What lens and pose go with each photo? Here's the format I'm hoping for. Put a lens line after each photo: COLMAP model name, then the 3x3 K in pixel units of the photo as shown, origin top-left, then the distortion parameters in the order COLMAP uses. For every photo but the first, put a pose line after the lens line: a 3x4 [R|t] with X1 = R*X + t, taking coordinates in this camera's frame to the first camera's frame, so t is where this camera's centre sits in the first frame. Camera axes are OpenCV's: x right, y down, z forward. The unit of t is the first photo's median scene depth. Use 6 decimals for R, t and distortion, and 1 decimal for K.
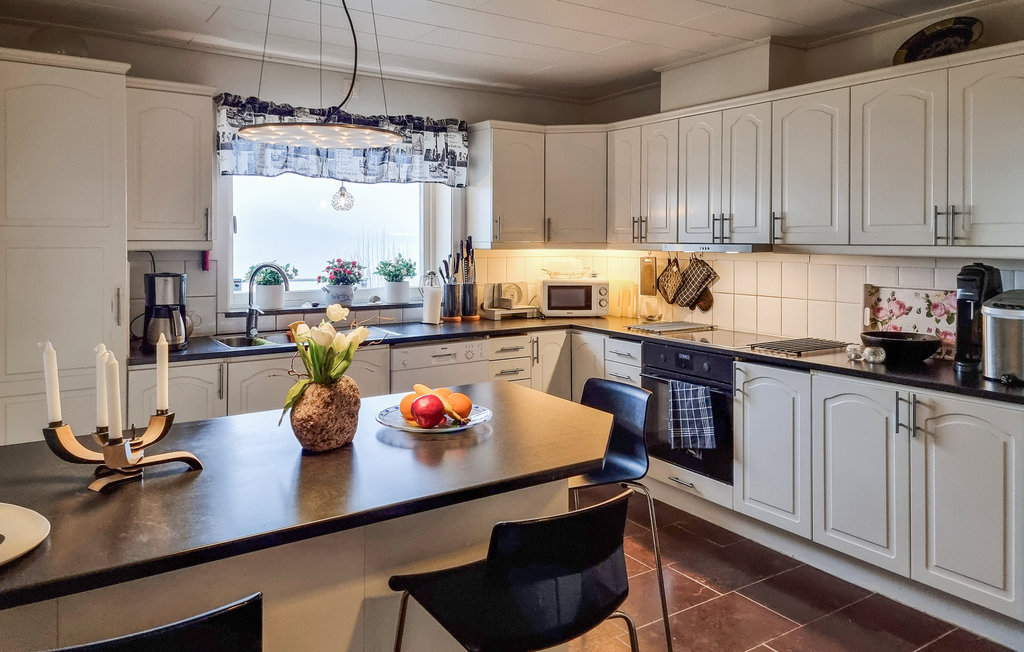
lens RADIAL K [[715.5, 0, 512.0], [0, 715.5, 326.0], [0, 0, 1]] dist [0.002406, -0.000281]
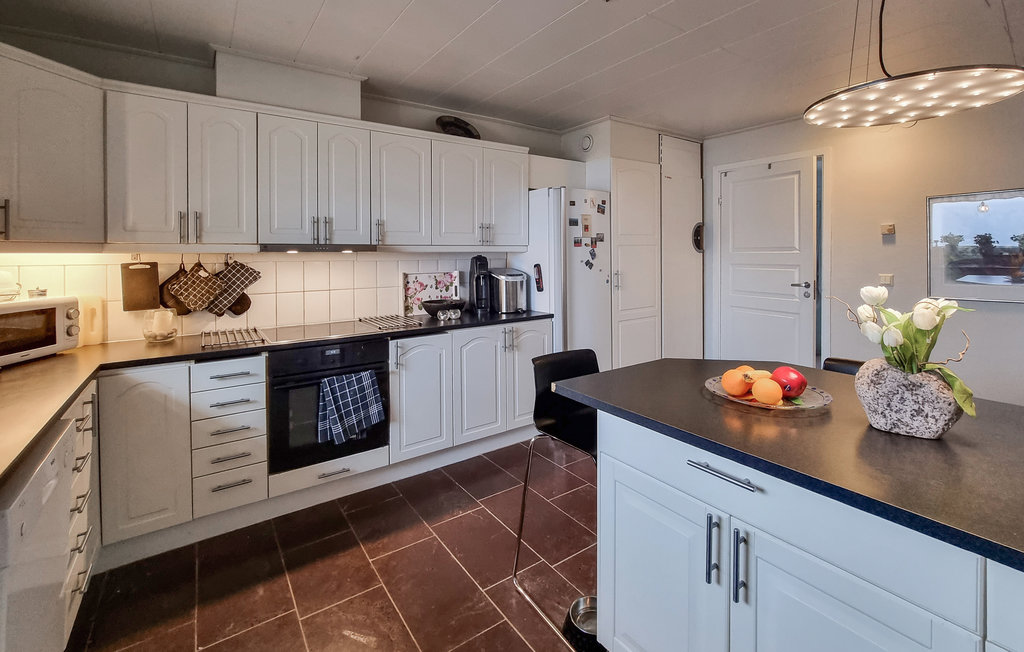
lens RADIAL K [[447.3, 0, 513.4], [0, 447.3, 285.2], [0, 0, 1]] dist [-0.000878, -0.000059]
pose [[-0.040262, -0.071959, 0.996595, -0.439828], [0.128235, 0.988783, 0.076576, -0.074488], [-0.990926, 0.130881, -0.030582, 0.805127]]
